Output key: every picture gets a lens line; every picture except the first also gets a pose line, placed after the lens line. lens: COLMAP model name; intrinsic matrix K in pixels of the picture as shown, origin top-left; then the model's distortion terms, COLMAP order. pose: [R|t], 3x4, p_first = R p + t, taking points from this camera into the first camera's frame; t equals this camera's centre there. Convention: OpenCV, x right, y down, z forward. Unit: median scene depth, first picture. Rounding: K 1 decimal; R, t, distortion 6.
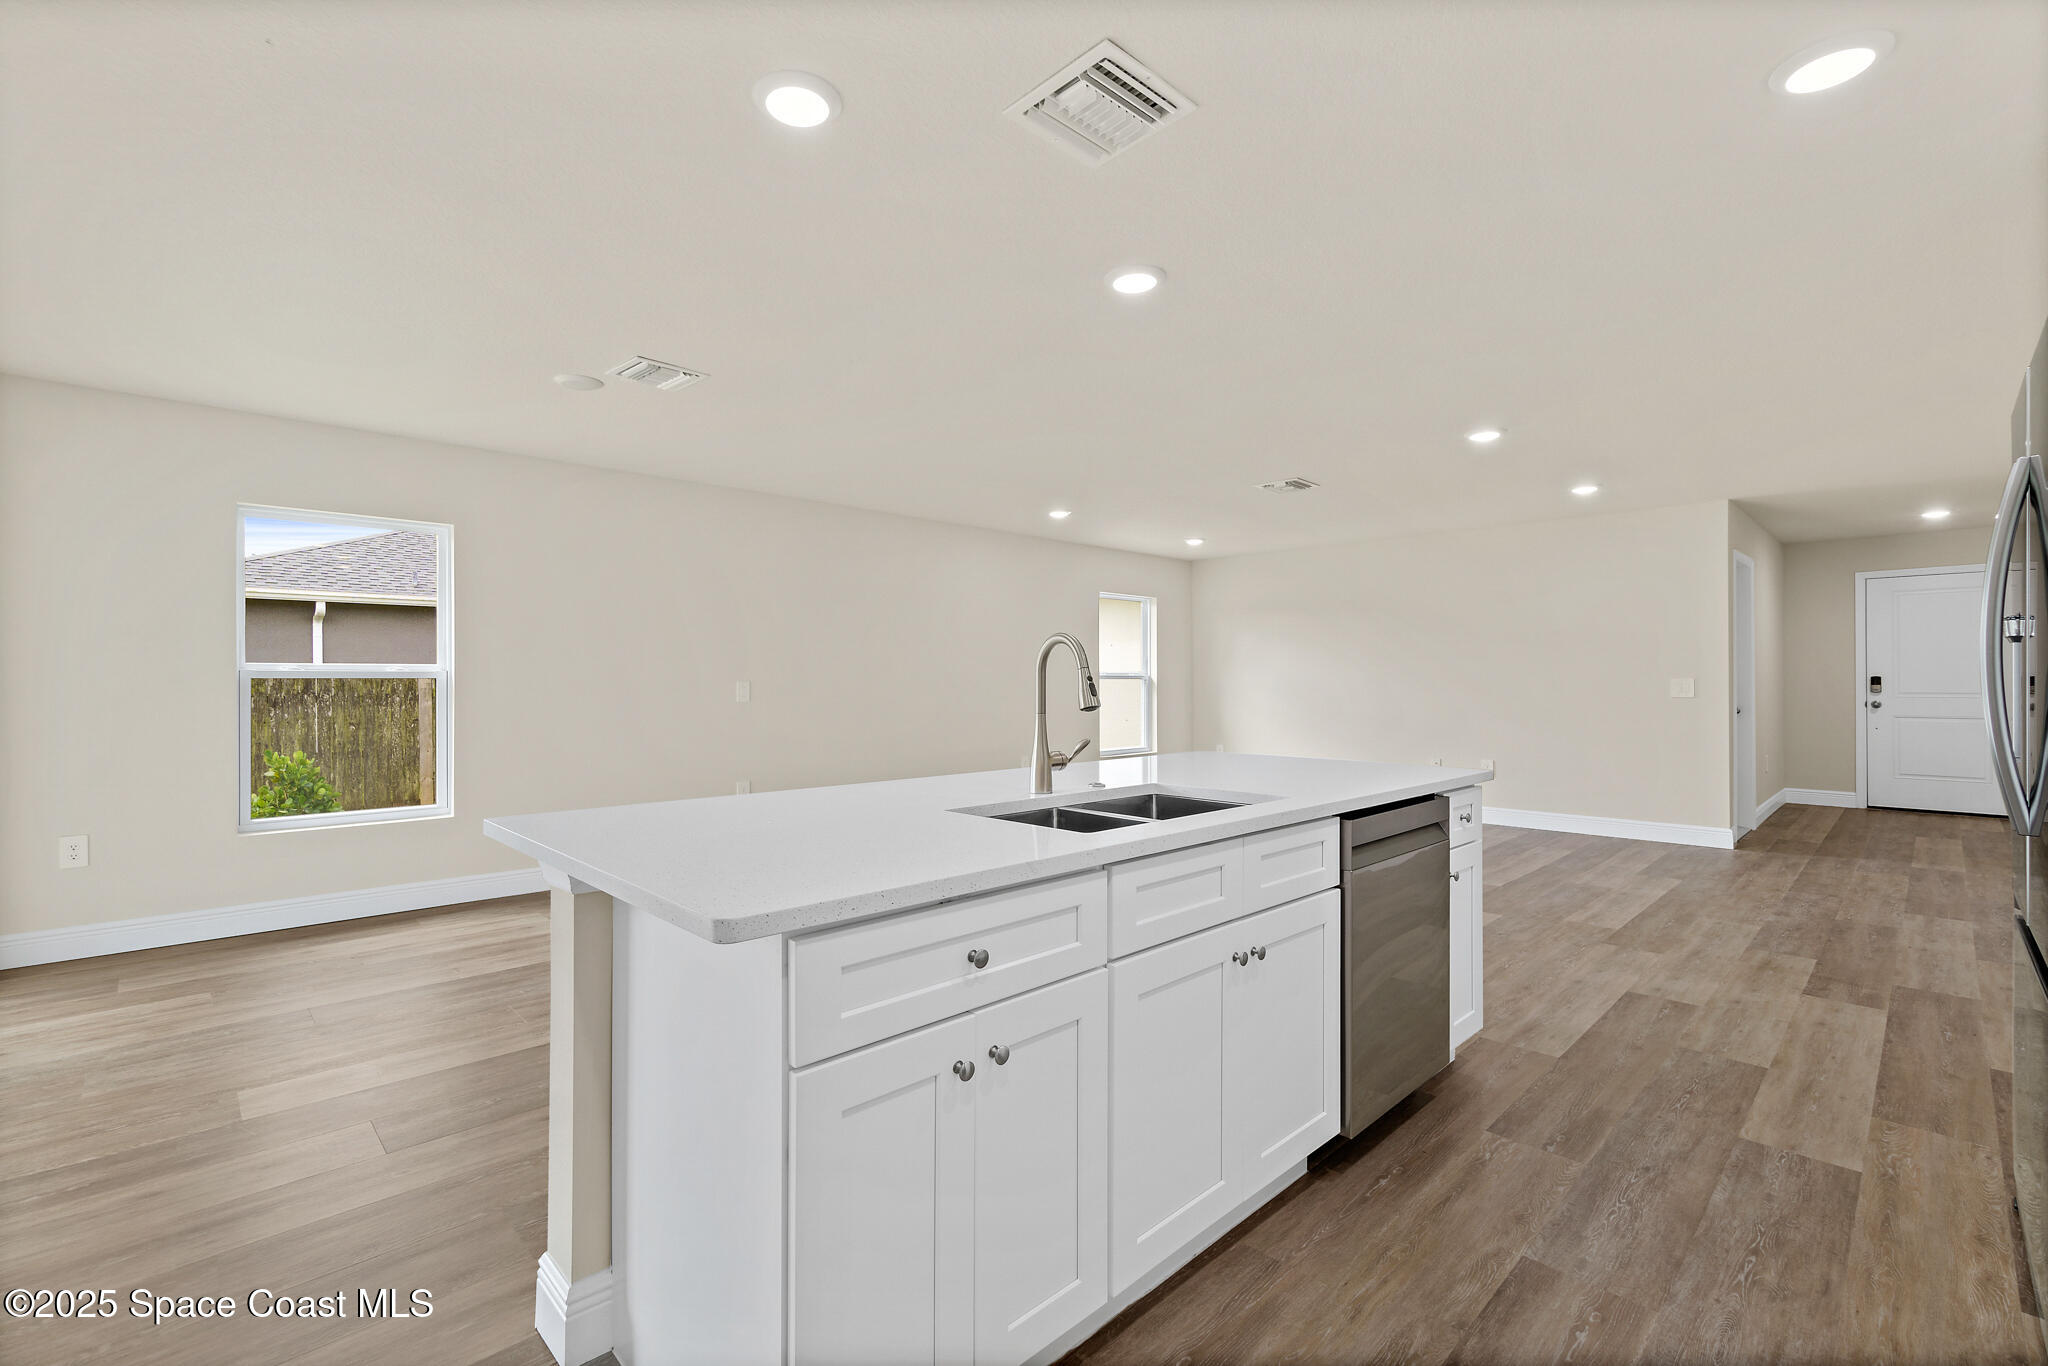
lens RADIAL K [[898.7, 0, 1005.6], [0, 898.7, 662.9], [0, 0, 1]] dist [0.001656, 0.001482]
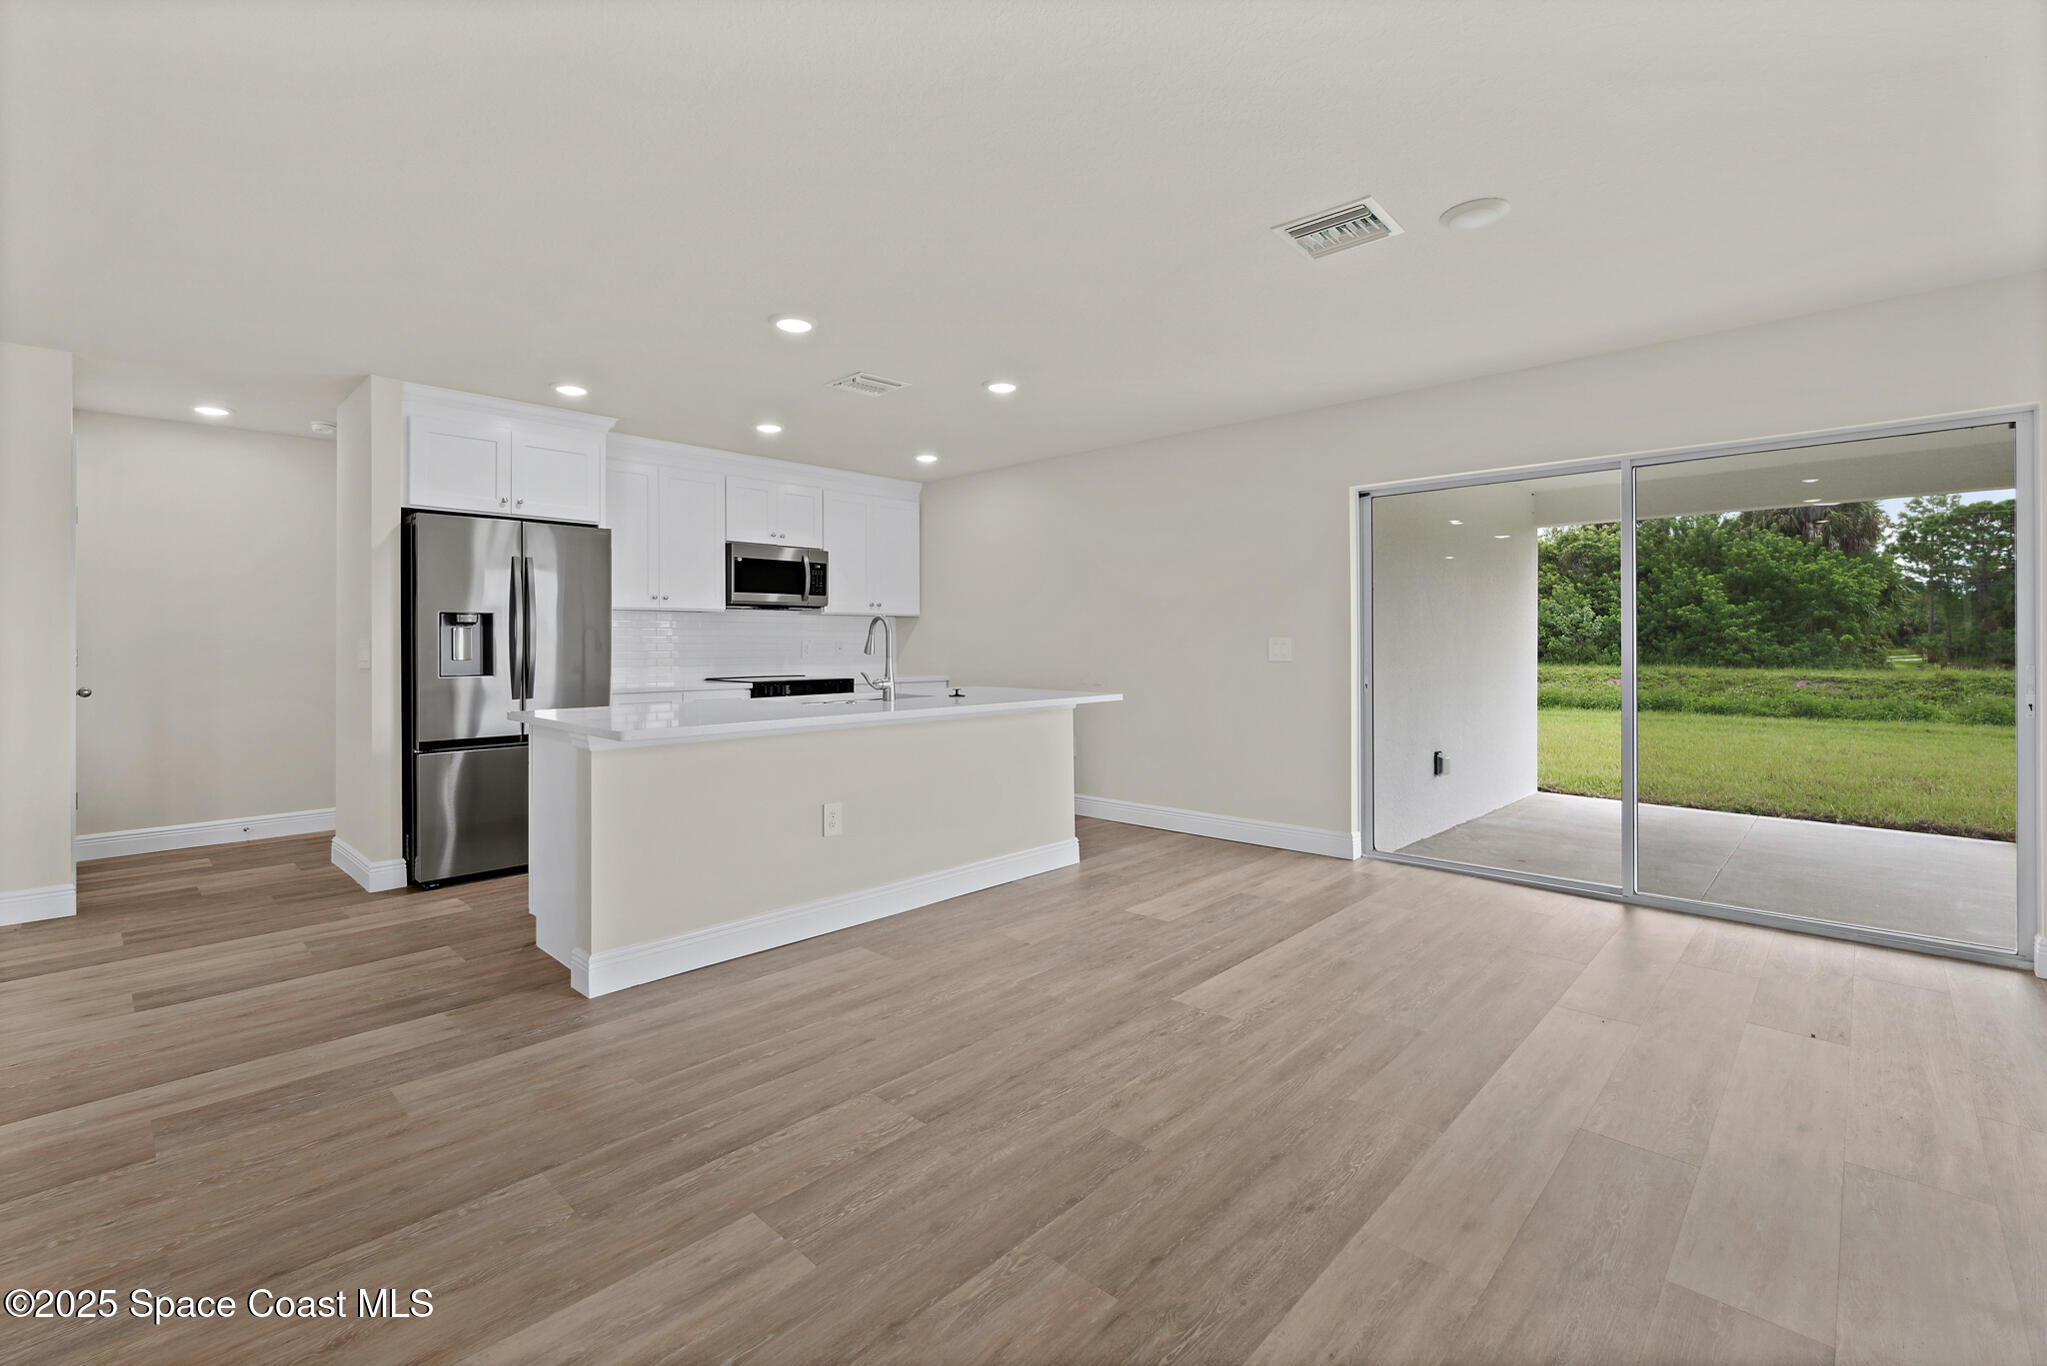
lens RADIAL K [[893.2, 0, 1004.0], [0, 893.2, 641.6], [0, 0, 1]] dist [-0.004594, 0.000552]
pose [[-0.999399, 0.002835, -0.034562, -0.085464], [0.003526, 0.999795, -0.019932, 0.033107], [0.034498, -0.020042, -0.999204, 1.700562]]
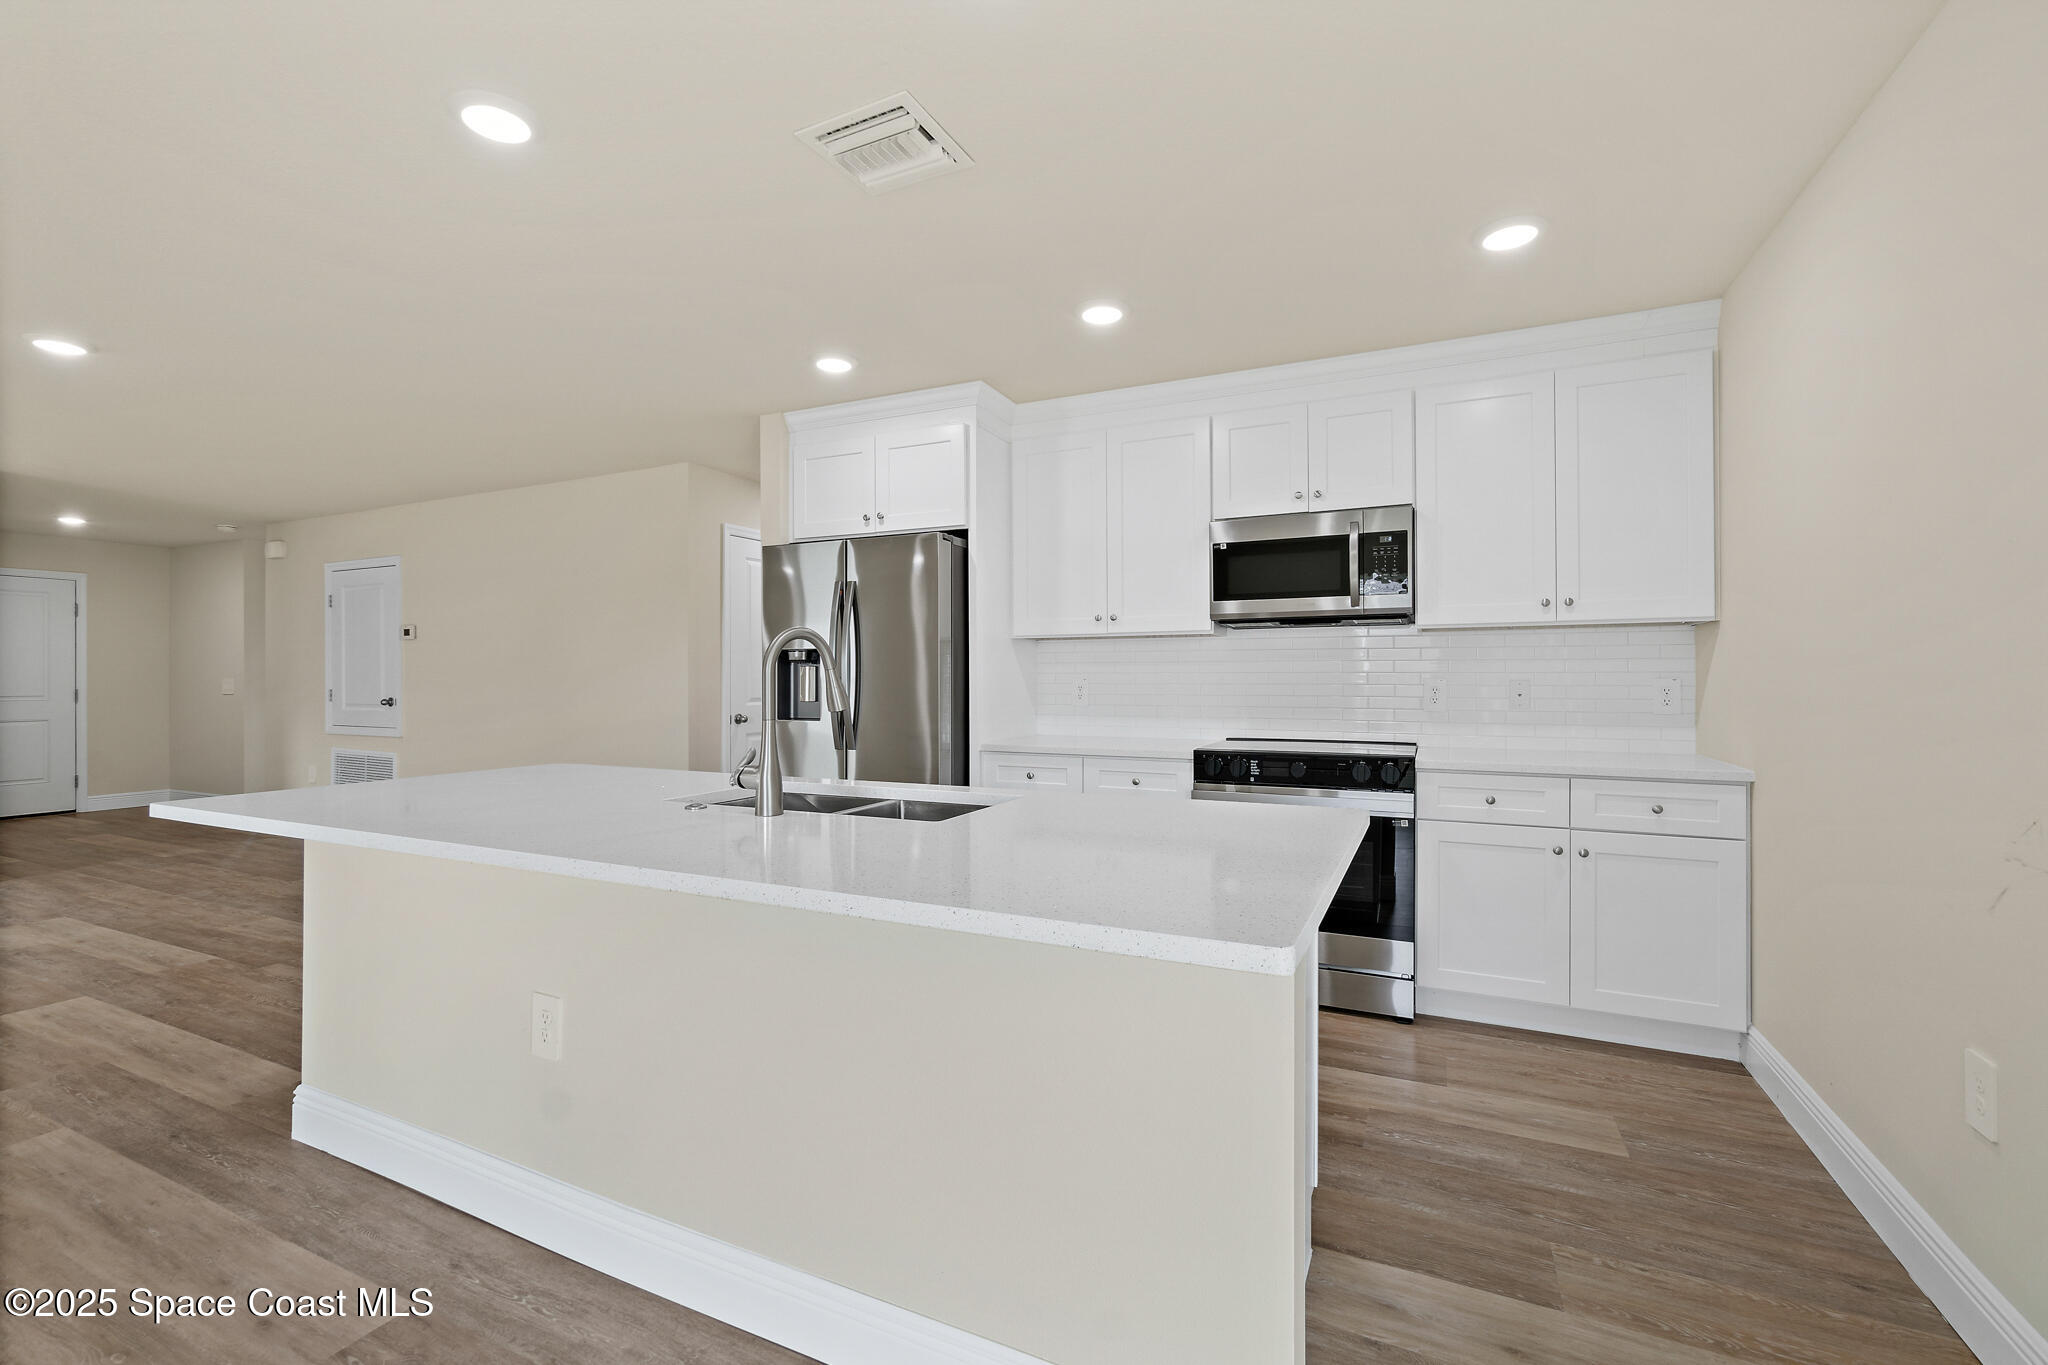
lens RADIAL K [[892.3, 0, 1003.8], [0, 892.3, 678.0], [0, 0, 1]] dist [0.000167, 0.000490]
pose [[-0.343050, 0.001855, 0.939315, -0.500300], [-0.017458, 0.999813, -0.008350, 0.008169], [-0.939155, -0.019263, -0.342954, 0.646170]]
